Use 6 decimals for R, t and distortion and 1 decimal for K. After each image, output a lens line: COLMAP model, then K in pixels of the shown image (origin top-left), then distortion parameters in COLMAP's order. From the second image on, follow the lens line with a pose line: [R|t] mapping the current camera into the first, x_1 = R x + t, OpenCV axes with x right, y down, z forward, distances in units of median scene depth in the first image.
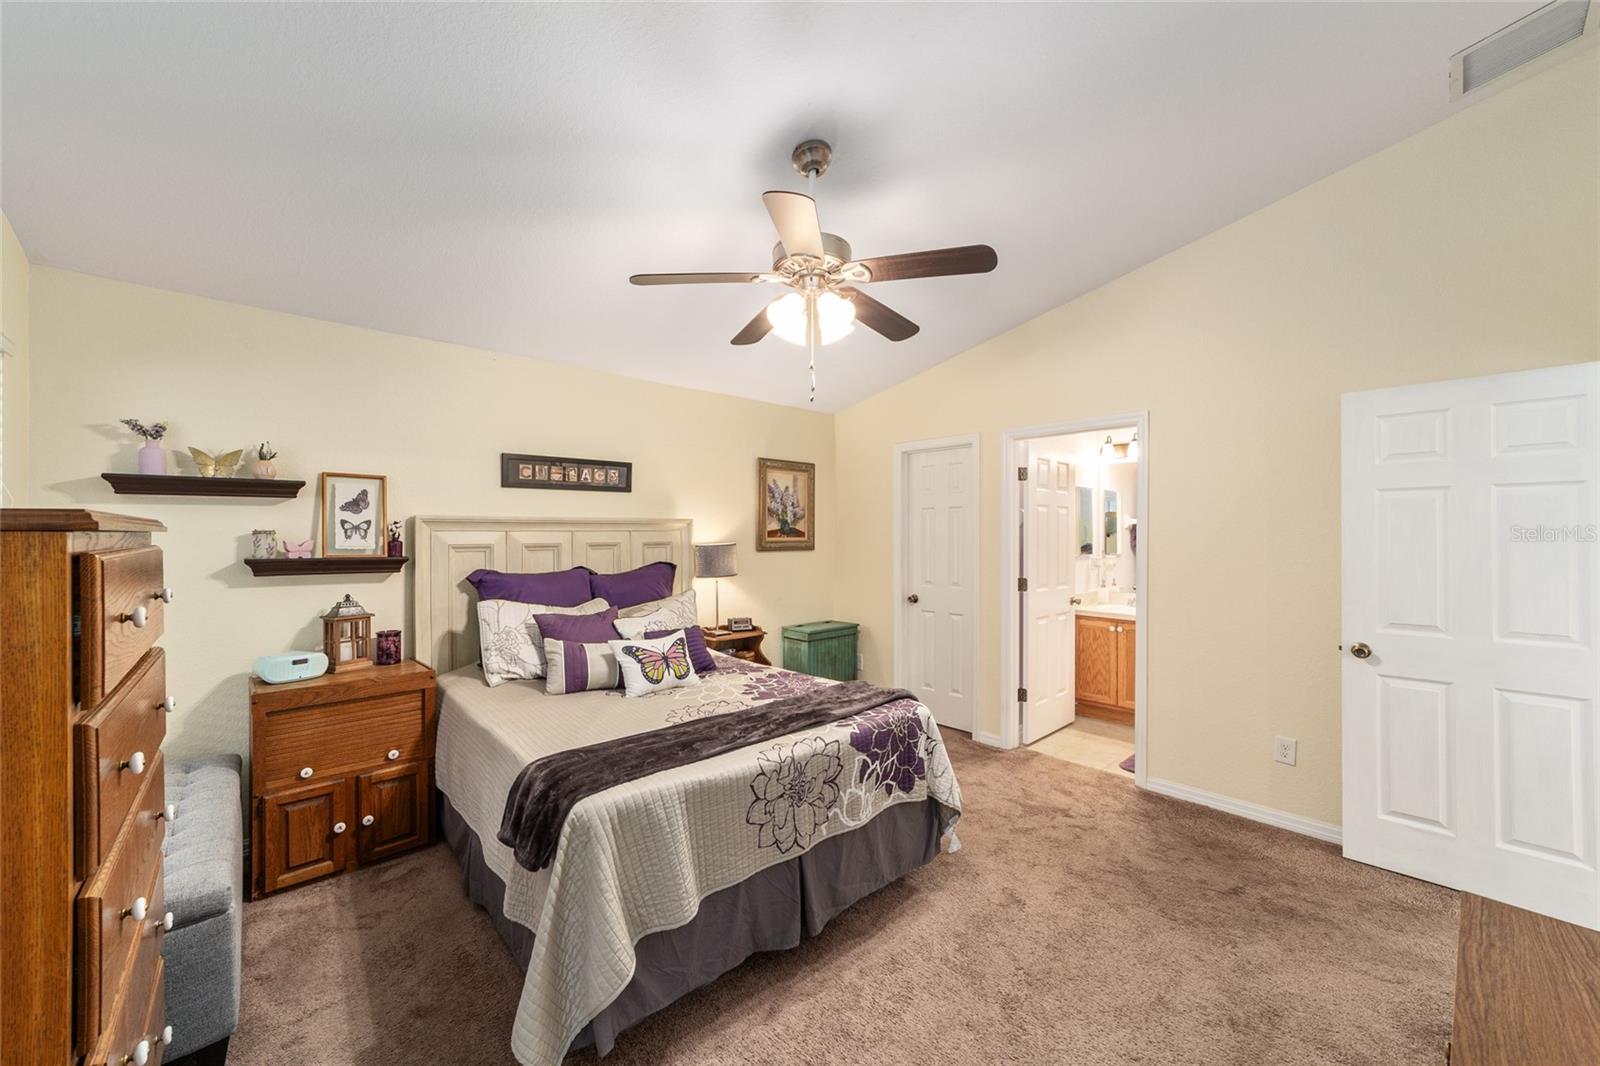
lens RADIAL K [[613.1, 0, 791.3], [0, 613.1, 533.6], [0, 0, 1]] dist [-0.013718, 0.006104]
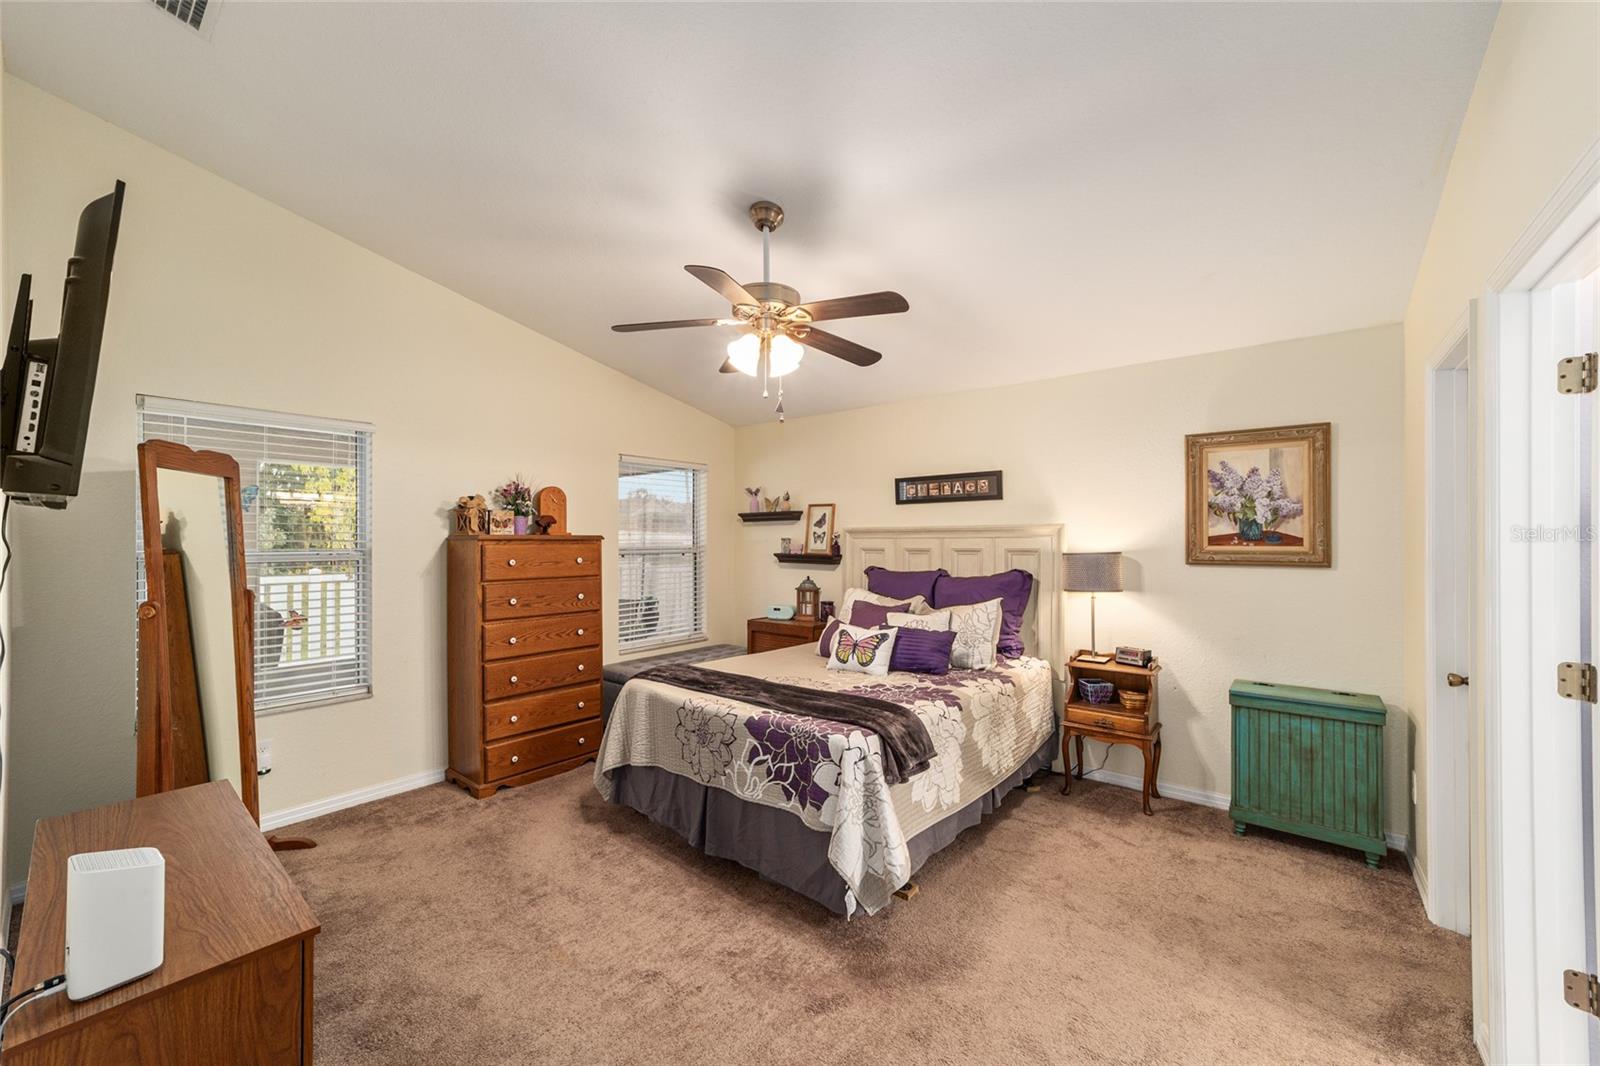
lens RADIAL K [[613.1, 0, 796.0], [0, 613.1, 539.6], [0, 0, 1]] dist [-0.013718, 0.006104]
pose [[0.154273, 0.000000, -0.988028, 0.890780], [0.000463, 1.000000, 0.000072, -0.001344], [0.988028, -0.000468, 0.154273, 0.657736]]
